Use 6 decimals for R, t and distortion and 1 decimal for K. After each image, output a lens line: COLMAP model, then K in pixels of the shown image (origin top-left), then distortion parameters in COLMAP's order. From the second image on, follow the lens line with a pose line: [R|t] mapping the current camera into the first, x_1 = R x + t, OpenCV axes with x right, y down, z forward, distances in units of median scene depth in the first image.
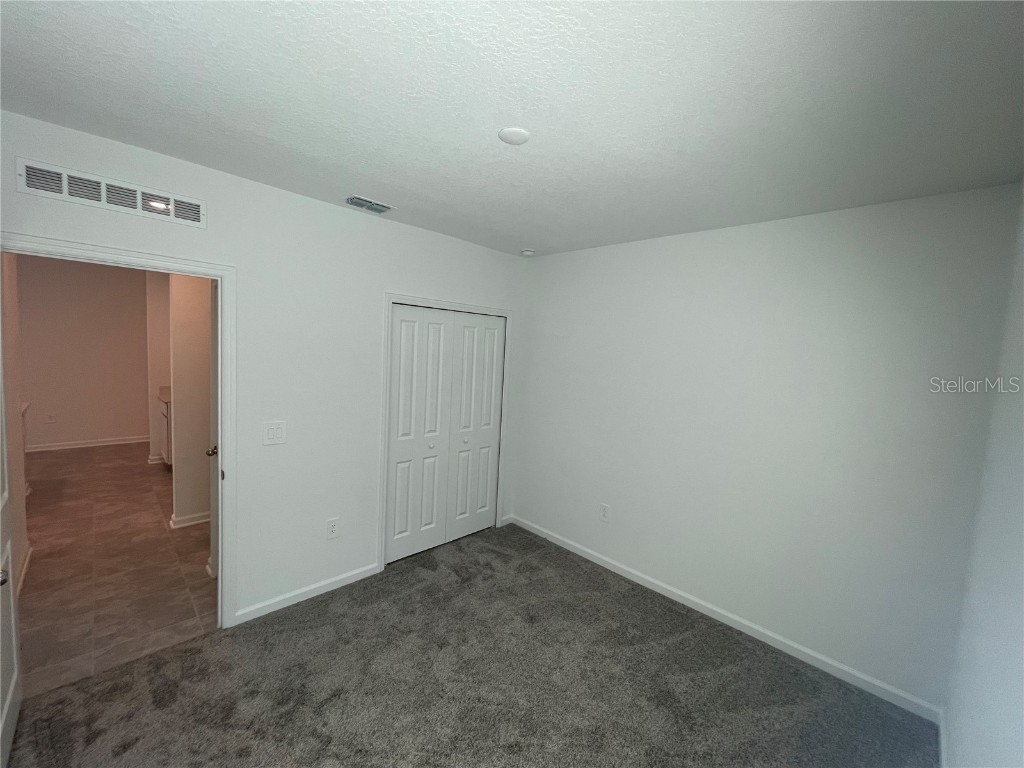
lens RADIAL K [[414.7, 0, 511.7], [0, 414.7, 381.5], [0, 0, 1]] dist [0.011308, 0.000070]
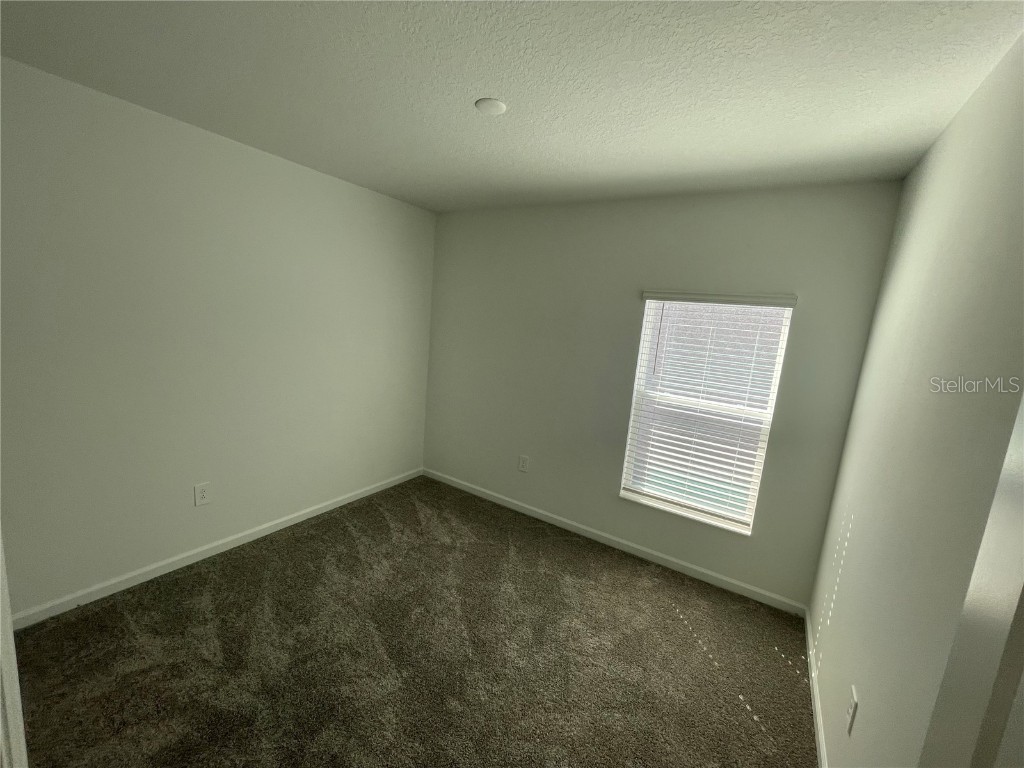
lens RADIAL K [[414.7, 0, 511.5], [0, 414.7, 382.6], [0, 0, 1]] dist [0.011308, 0.000070]
pose [[-0.204375, -0.226415, 0.952348, -0.666786], [-0.021323, 0.973682, 0.226911, -0.084371], [-0.978661, 0.026068, -0.203824, 0.670734]]
